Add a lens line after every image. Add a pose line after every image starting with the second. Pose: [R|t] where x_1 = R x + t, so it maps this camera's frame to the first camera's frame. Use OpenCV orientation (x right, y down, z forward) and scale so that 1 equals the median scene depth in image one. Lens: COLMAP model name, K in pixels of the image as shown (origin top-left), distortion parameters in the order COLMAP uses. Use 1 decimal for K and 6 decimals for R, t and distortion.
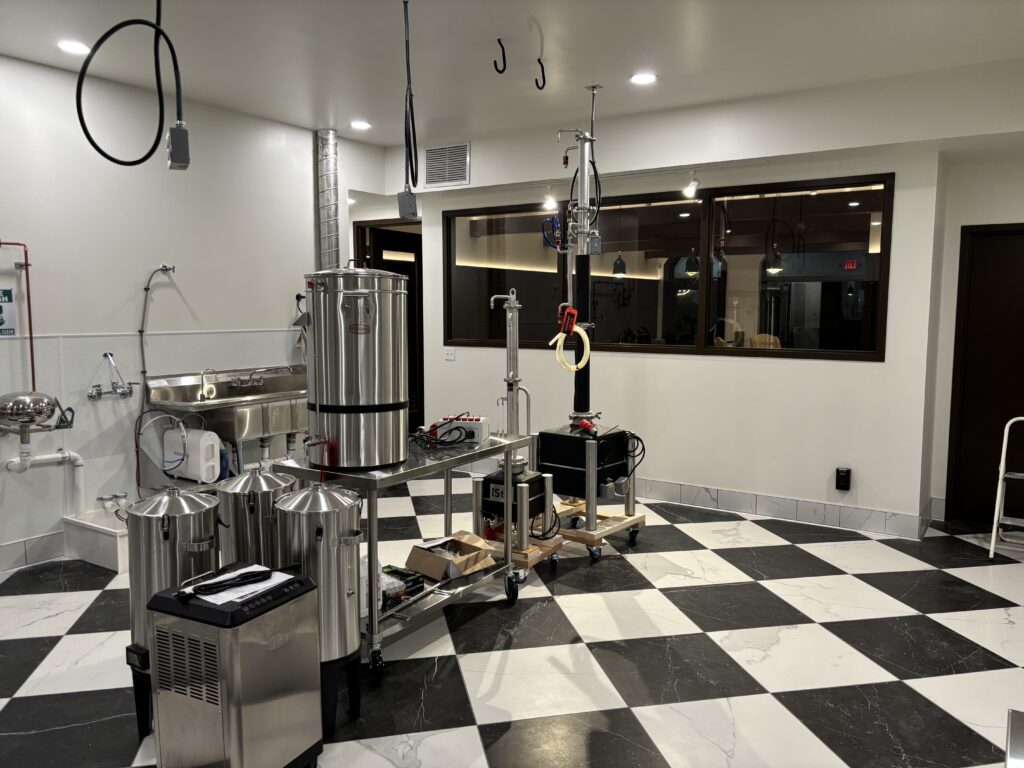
lens RADIAL K [[772.1, 0, 511.6], [0, 772.1, 373.9], [0, 0, 1]] dist [0.025487, -0.025623]
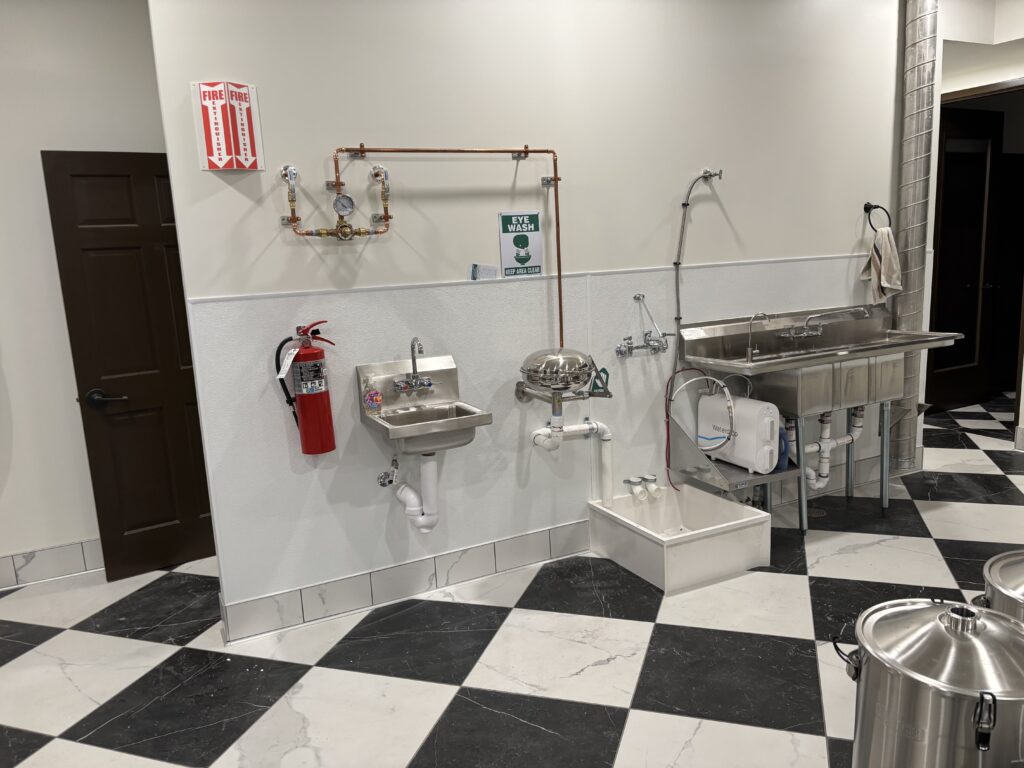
lens RADIAL K [[772.1, 0, 512.0], [0, 772.1, 390.1], [0, 0, 1]] dist [0.025487, -0.025623]
pose [[0.869125, 0.050414, -0.492016, -0.248620], [0.004755, 0.993894, 0.110237, -0.017522], [0.494569, -0.098149, 0.863579, 0.273707]]
